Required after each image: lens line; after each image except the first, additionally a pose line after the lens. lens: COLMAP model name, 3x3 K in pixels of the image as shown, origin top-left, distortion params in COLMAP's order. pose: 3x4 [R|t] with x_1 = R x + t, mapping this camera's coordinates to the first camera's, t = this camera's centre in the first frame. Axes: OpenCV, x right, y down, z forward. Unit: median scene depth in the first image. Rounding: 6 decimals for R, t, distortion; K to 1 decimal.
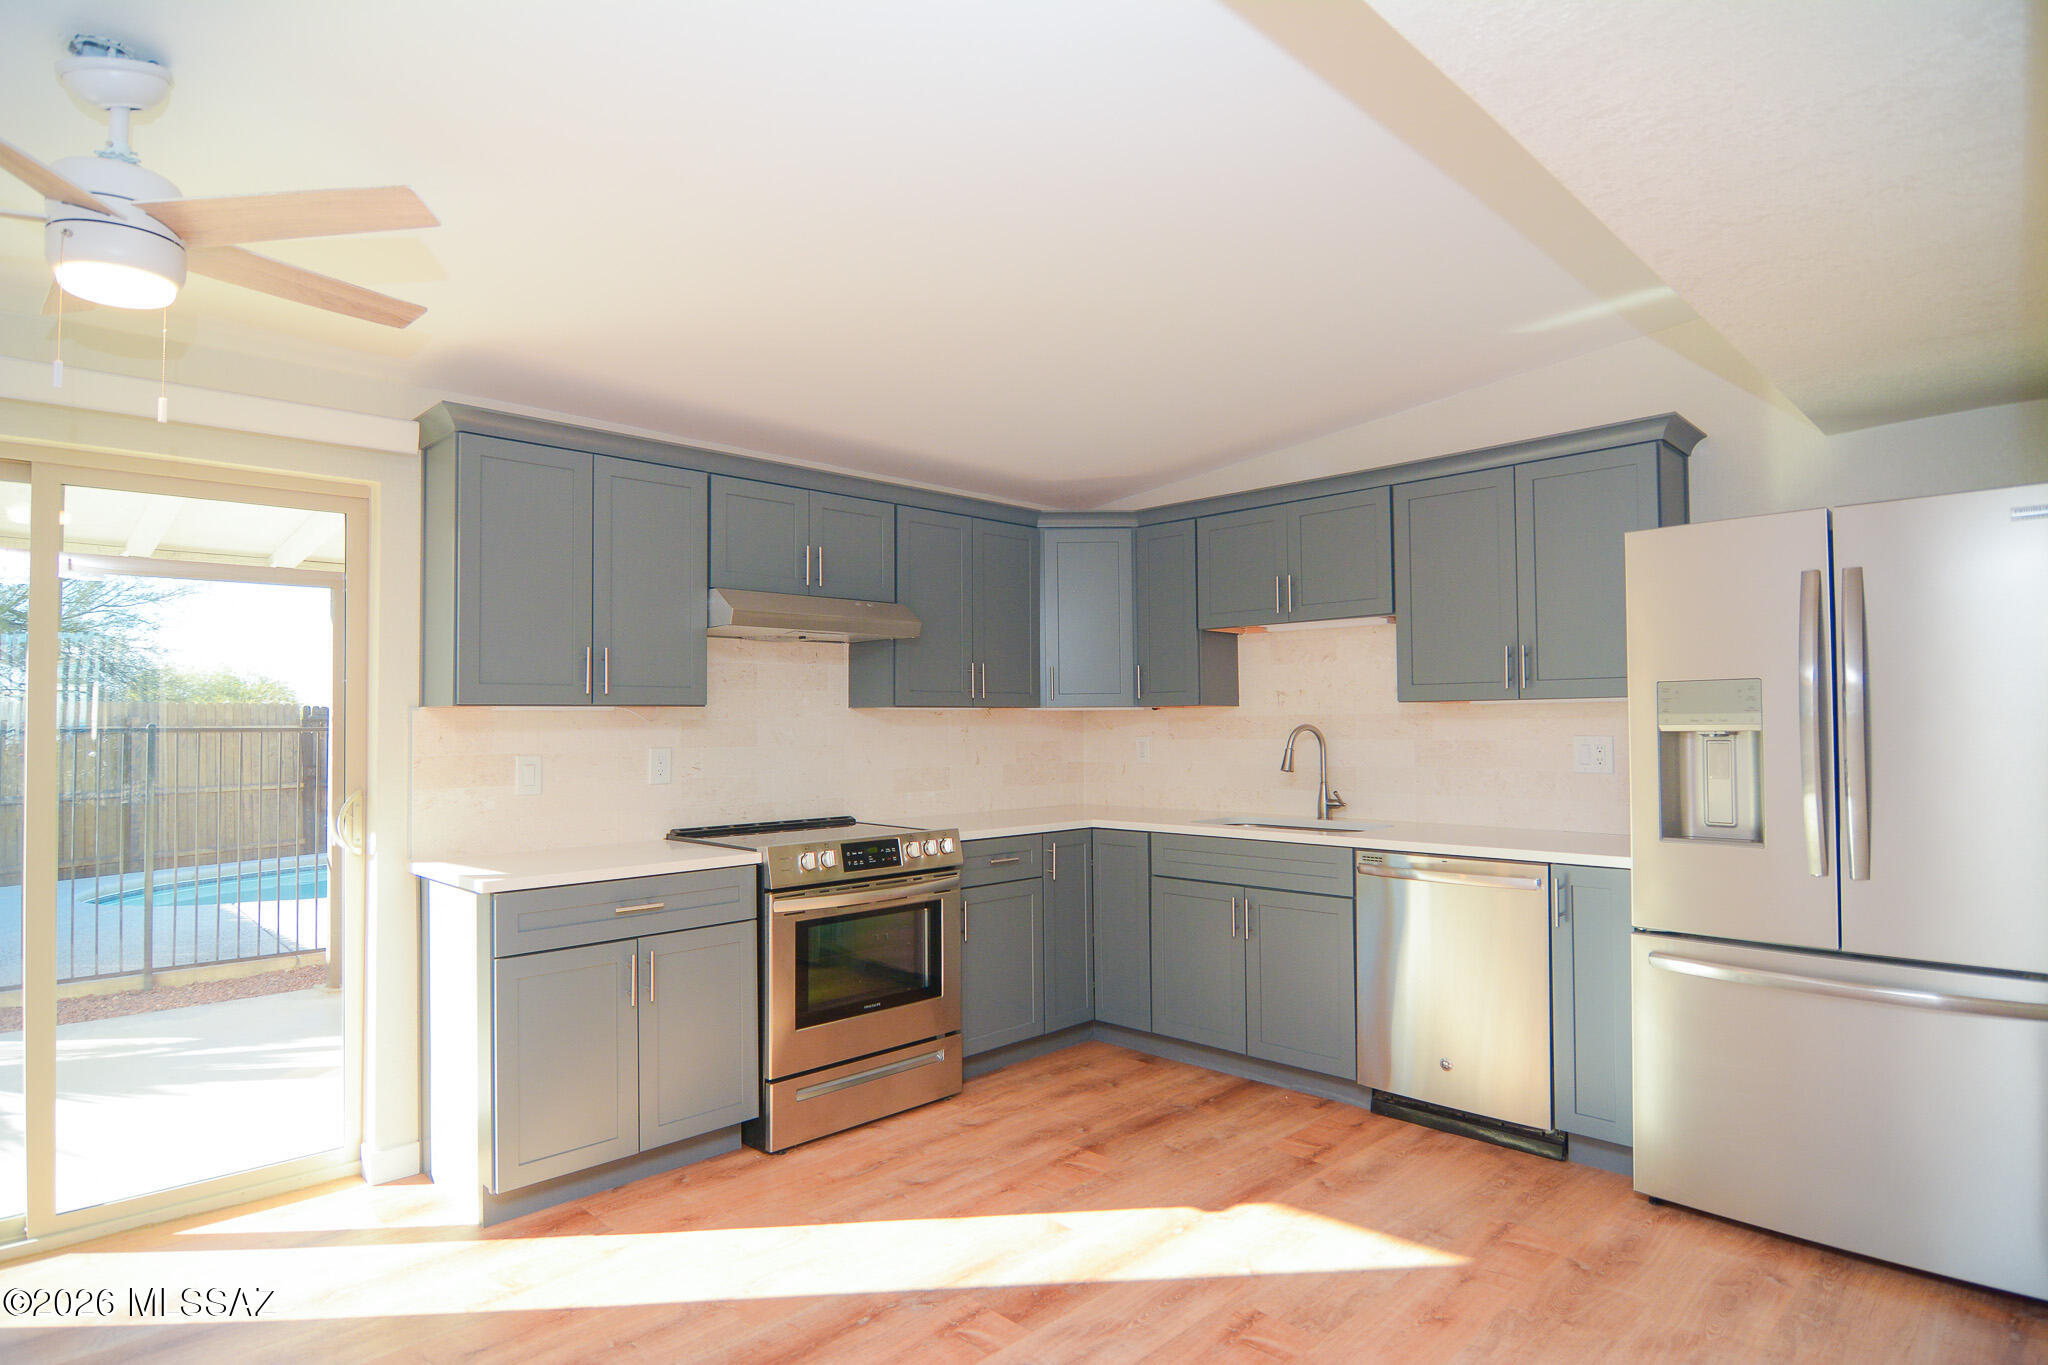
lens RADIAL K [[1095.3, 0, 1023.5], [0, 1095.3, 689.9], [0, 0, 1]] dist [-0.003530, -0.013086]
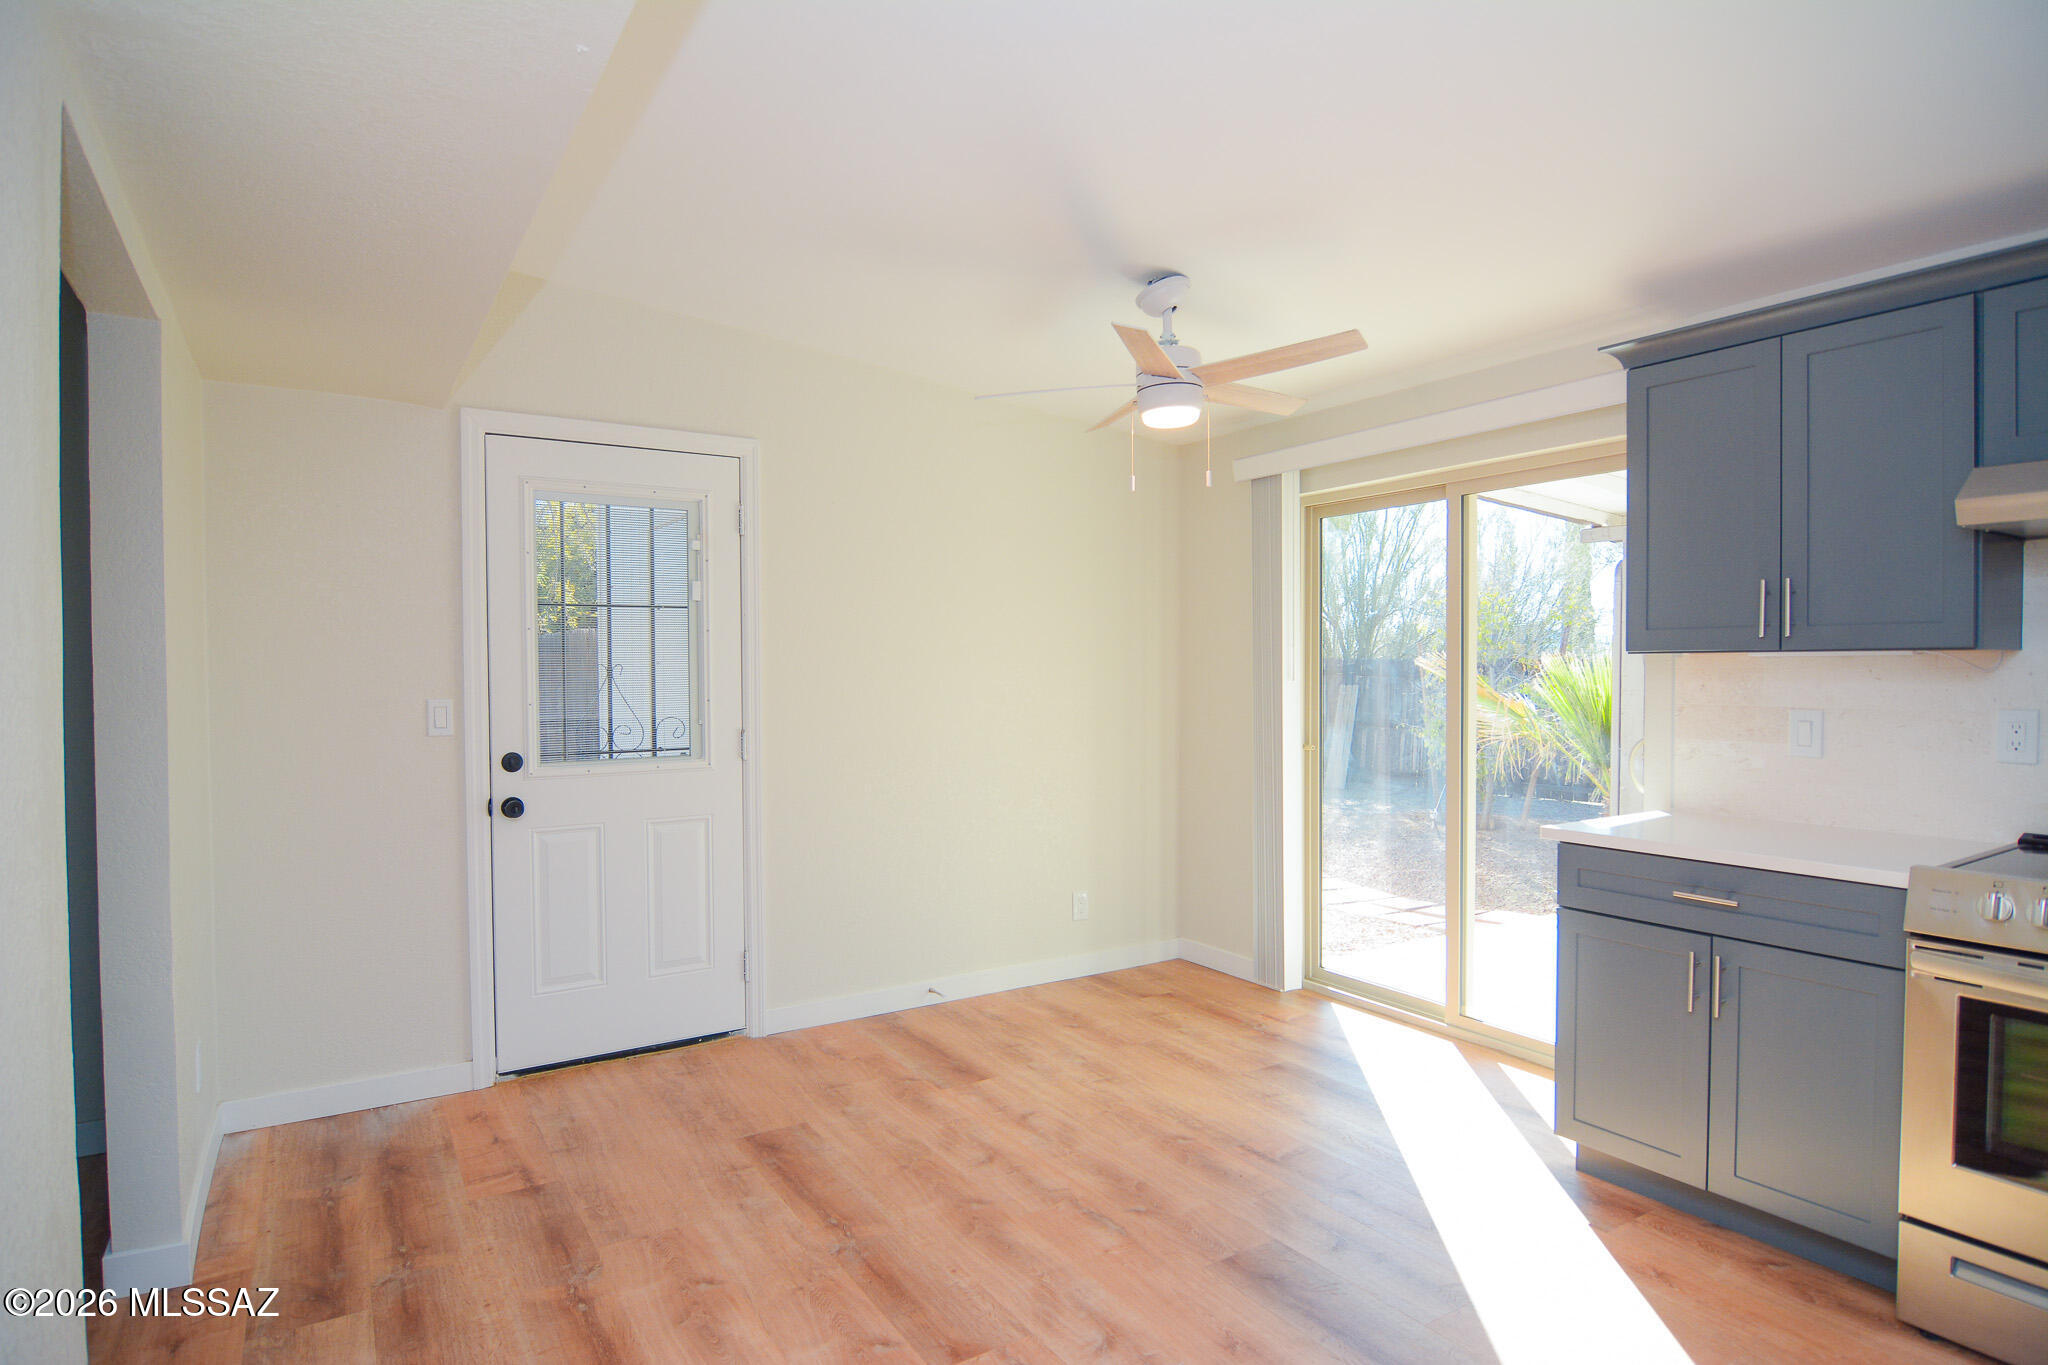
lens RADIAL K [[1095.3, 0, 1023.5], [0, 1095.3, 689.9], [0, 0, 1]] dist [-0.003530, -0.013086]
pose [[-0.209266, 0.030974, -0.977368, 0.555330], [0.035130, 0.999091, 0.024141, 0.004509], [0.977227, -0.029283, -0.210164, 0.678624]]
